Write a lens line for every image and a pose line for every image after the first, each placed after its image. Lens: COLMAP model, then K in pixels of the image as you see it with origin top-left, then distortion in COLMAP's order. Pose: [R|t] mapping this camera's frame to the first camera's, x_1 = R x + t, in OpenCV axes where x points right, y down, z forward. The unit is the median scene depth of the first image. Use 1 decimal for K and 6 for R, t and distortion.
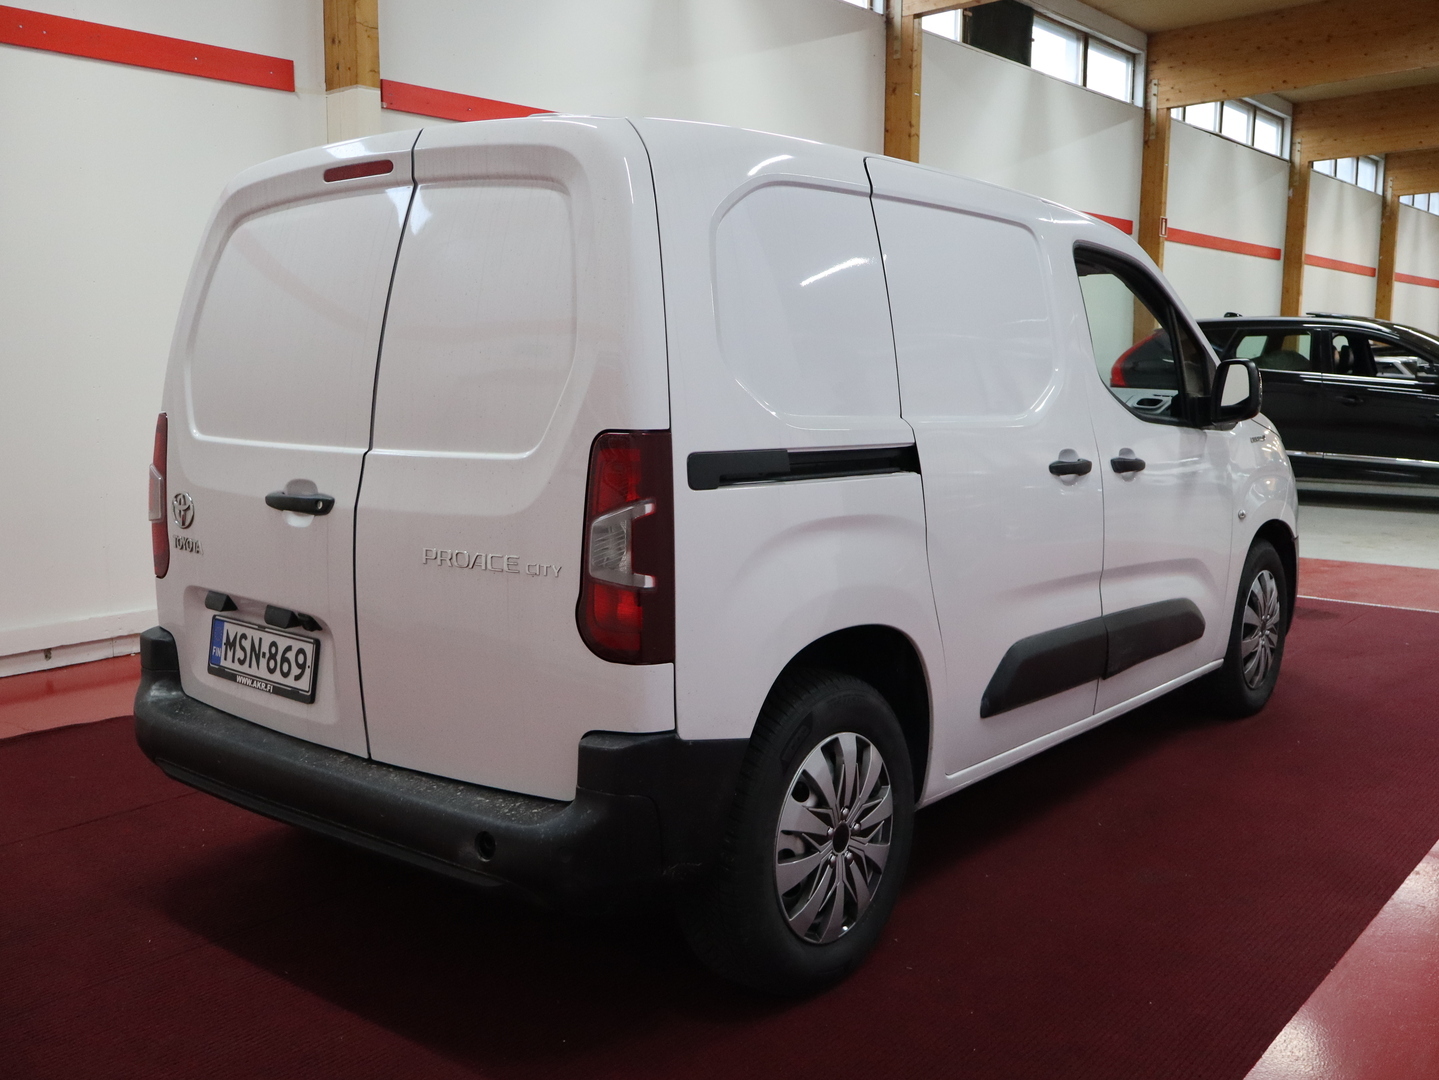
lens RADIAL K [[1270.7, 0, 719.5], [0, 1270.7, 540.0], [0, 0, 1]] dist [0.005450, 0.002076]
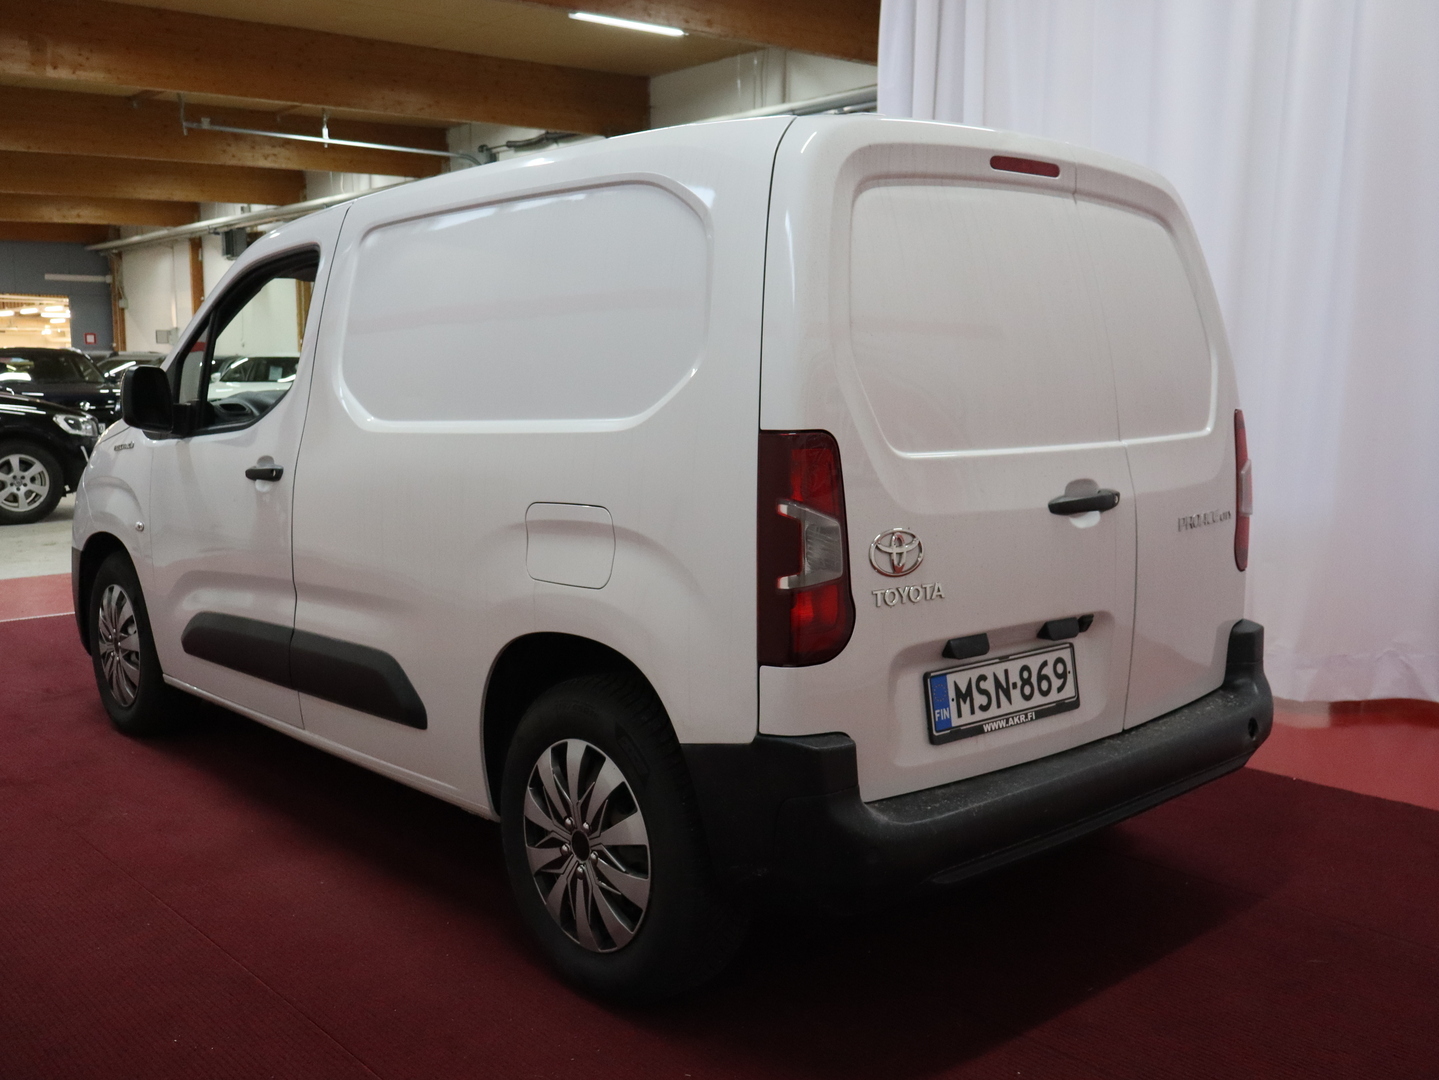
lens RADIAL K [[1335.1, 0, 719.5], [0, 1335.1, 540.0], [0, 0, 1]] dist [-0.008206, -0.003953]
pose [[0.194015, -0.129309, 0.972439, -1.314146], [0.138181, 0.984994, 0.103409, -0.138555], [-0.971218, 0.114309, 0.208972, 1.002108]]
